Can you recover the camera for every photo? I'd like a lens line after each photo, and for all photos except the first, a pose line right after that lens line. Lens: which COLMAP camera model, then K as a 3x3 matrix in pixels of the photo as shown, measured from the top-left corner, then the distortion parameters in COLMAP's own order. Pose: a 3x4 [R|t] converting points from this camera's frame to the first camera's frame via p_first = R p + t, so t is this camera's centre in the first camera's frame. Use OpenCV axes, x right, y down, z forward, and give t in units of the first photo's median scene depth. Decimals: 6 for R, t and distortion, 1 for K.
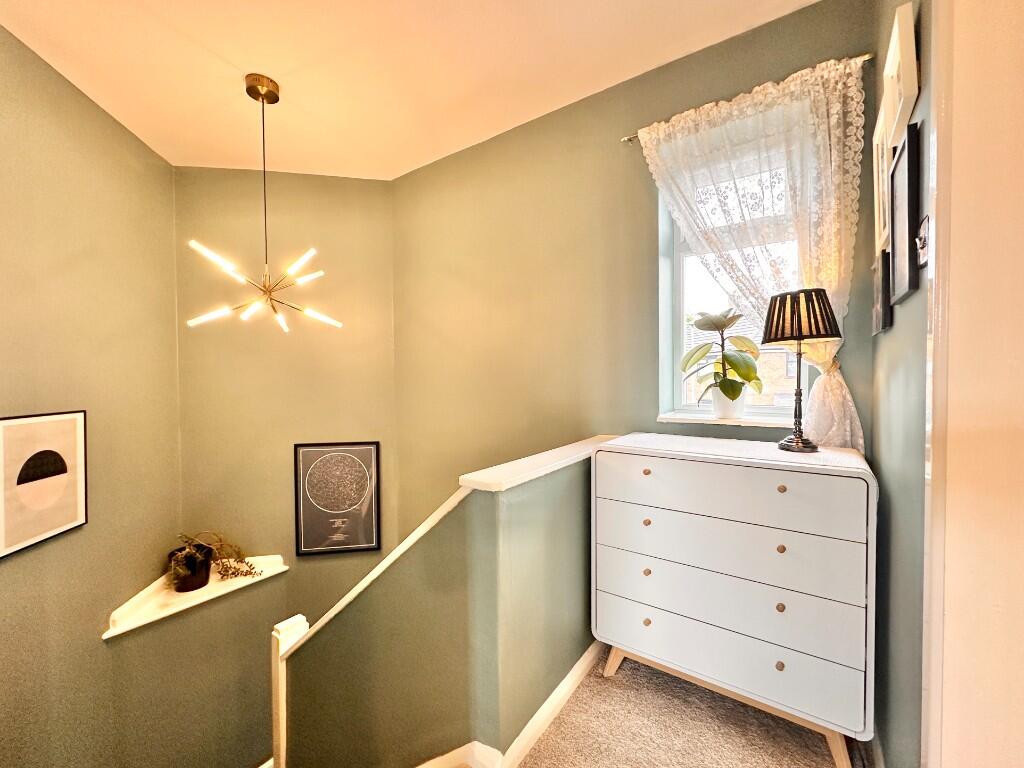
lens RADIAL K [[409.8, 0, 512.0], [0, 409.8, 384.0], [0, 0, 1]] dist [-0.000694, -0.000213]
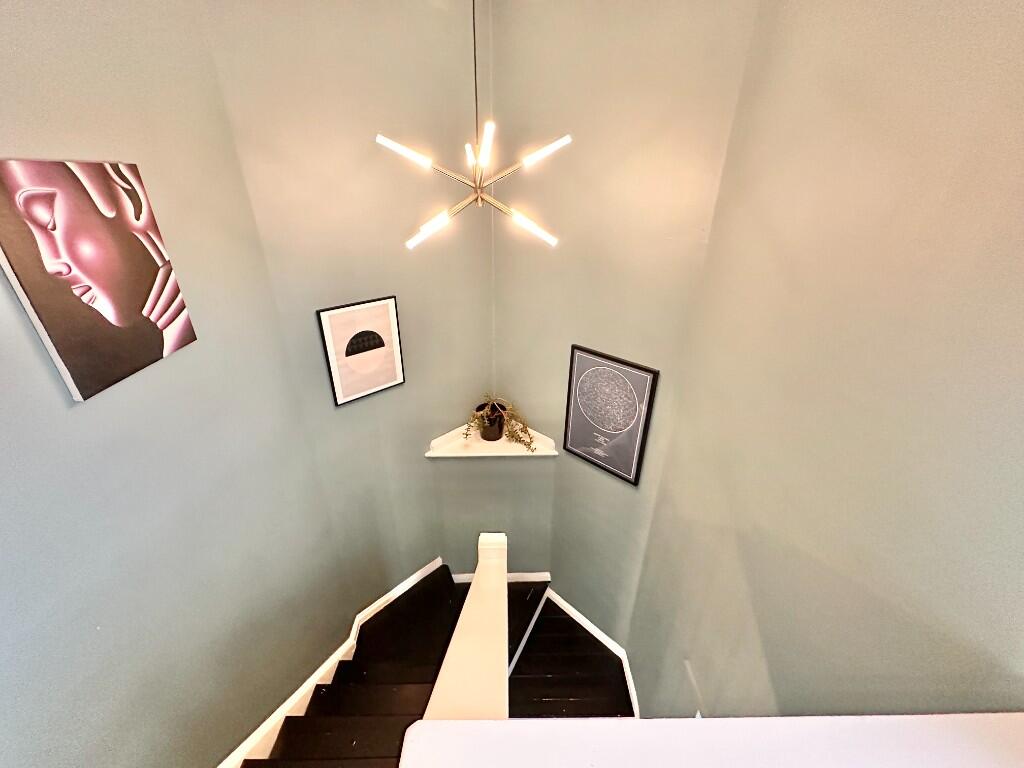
lens RADIAL K [[409.8, 0, 512.0], [0, 409.8, 384.0], [0, 0, 1]] dist [-0.000694, -0.000213]
pose [[0.600171, 0.367681, -0.710356, 0.074937], [-0.042473, 0.901484, 0.430724, -0.209518], [0.798744, -0.228337, 0.556661, 0.515123]]
